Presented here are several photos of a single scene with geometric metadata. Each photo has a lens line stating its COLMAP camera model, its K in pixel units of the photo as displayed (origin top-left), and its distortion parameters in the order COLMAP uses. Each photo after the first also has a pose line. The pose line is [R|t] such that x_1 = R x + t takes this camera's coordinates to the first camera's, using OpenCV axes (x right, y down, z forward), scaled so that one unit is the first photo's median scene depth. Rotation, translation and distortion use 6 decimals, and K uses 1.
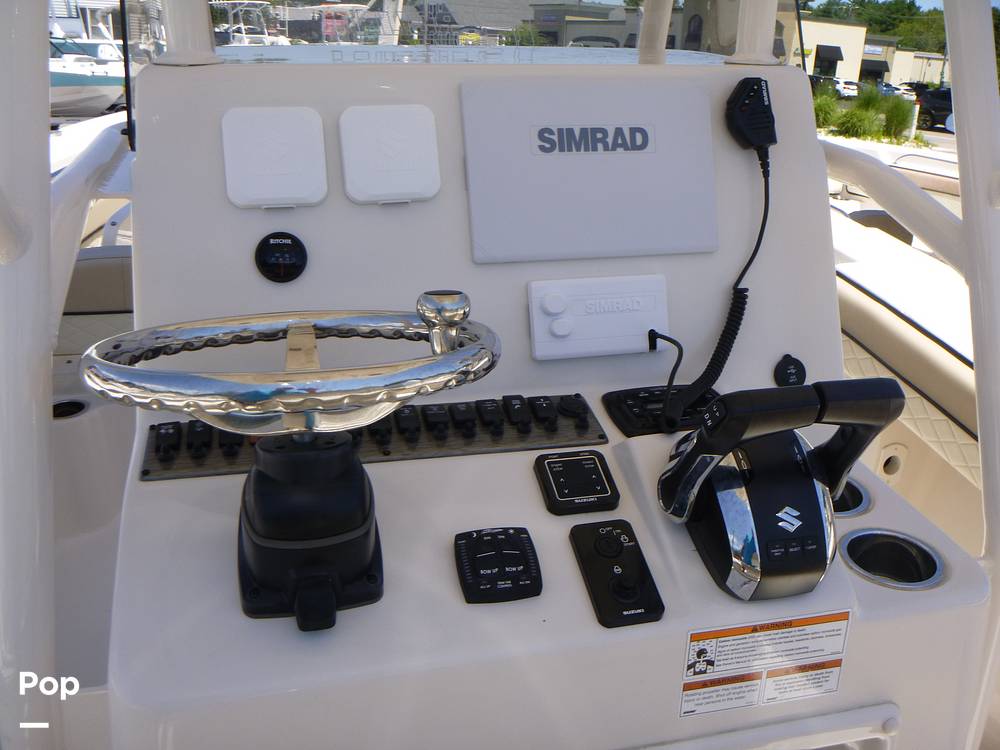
lens RADIAL K [[905.5, 0, 503.7], [0, 905.5, 373.4], [0, 0, 1]] dist [-0.028995, 0.049887]
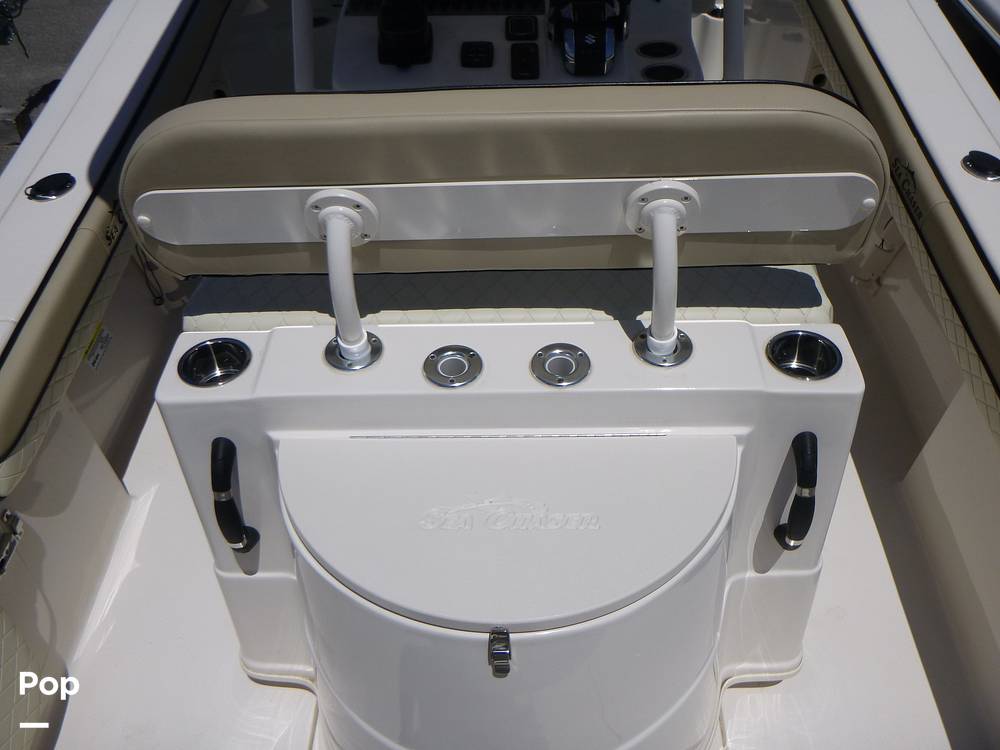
lens RADIAL K [[905.5, 0, 503.7], [0, 905.5, 373.4], [0, 0, 1]] dist [-0.028995, 0.049887]
pose [[0.964206, 0.123689, -0.234537, 0.680797], [-0.047662, 0.950974, 0.305576, 0.255716], [0.260835, -0.283459, 0.922830, -1.373614]]
